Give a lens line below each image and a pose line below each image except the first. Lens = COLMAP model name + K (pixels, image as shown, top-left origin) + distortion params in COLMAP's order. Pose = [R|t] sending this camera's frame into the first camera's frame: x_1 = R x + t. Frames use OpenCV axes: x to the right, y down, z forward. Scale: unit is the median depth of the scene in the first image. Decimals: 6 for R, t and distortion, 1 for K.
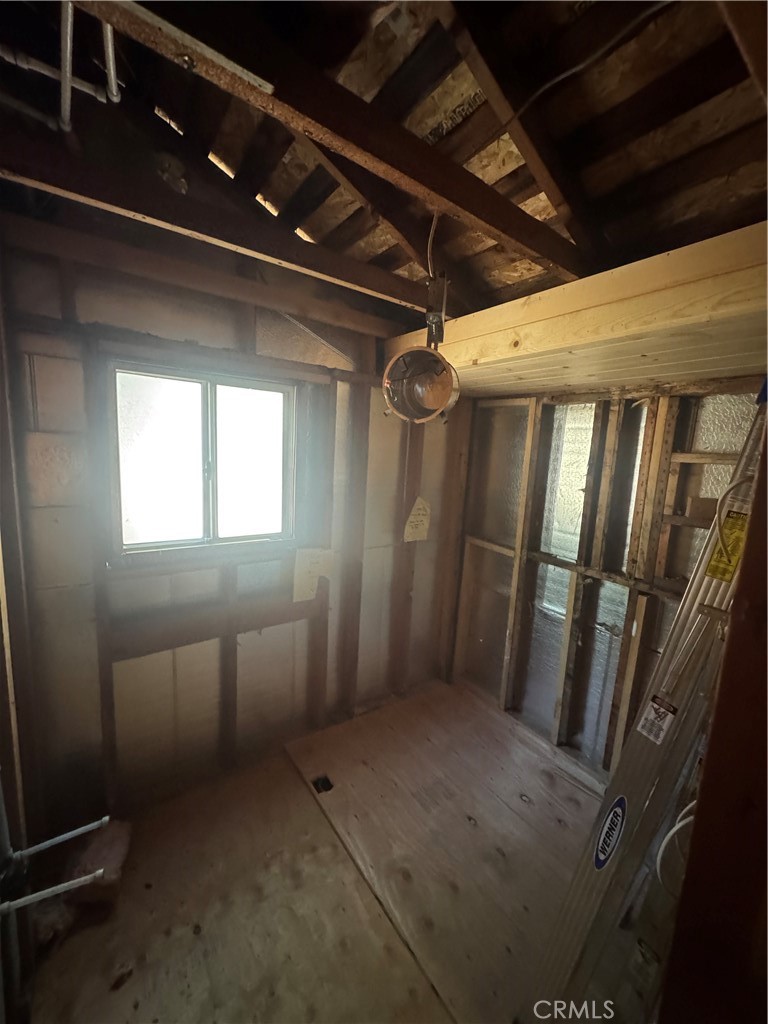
lens RADIAL K [[407.4, 0, 382.5], [0, 407.4, 508.5], [0, 0, 1]] dist [0.000235, 0.000094]
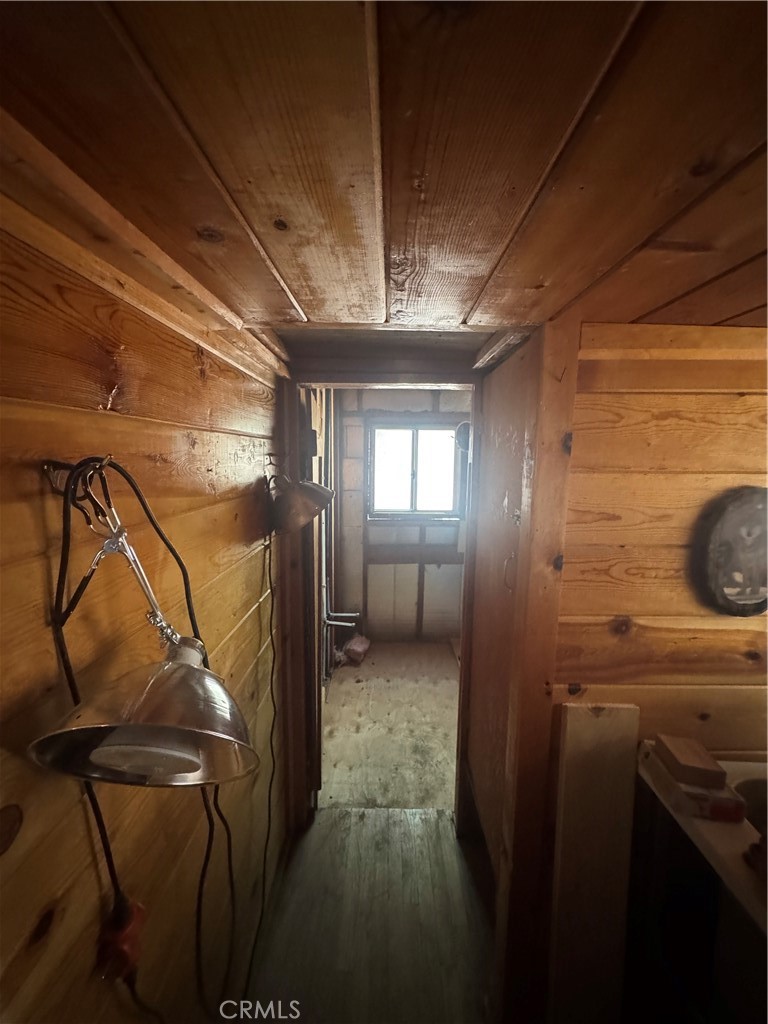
lens RADIAL K [[407.4, 0, 386.0], [0, 407.4, 509.7], [0, 0, 1]] dist [0.000235, 0.000094]
pose [[0.806822, 0.039466, -0.589474, 0.600076], [-0.054413, 0.998489, -0.007627, 0.093163], [0.588283, 0.038229, 0.807751, -0.615559]]
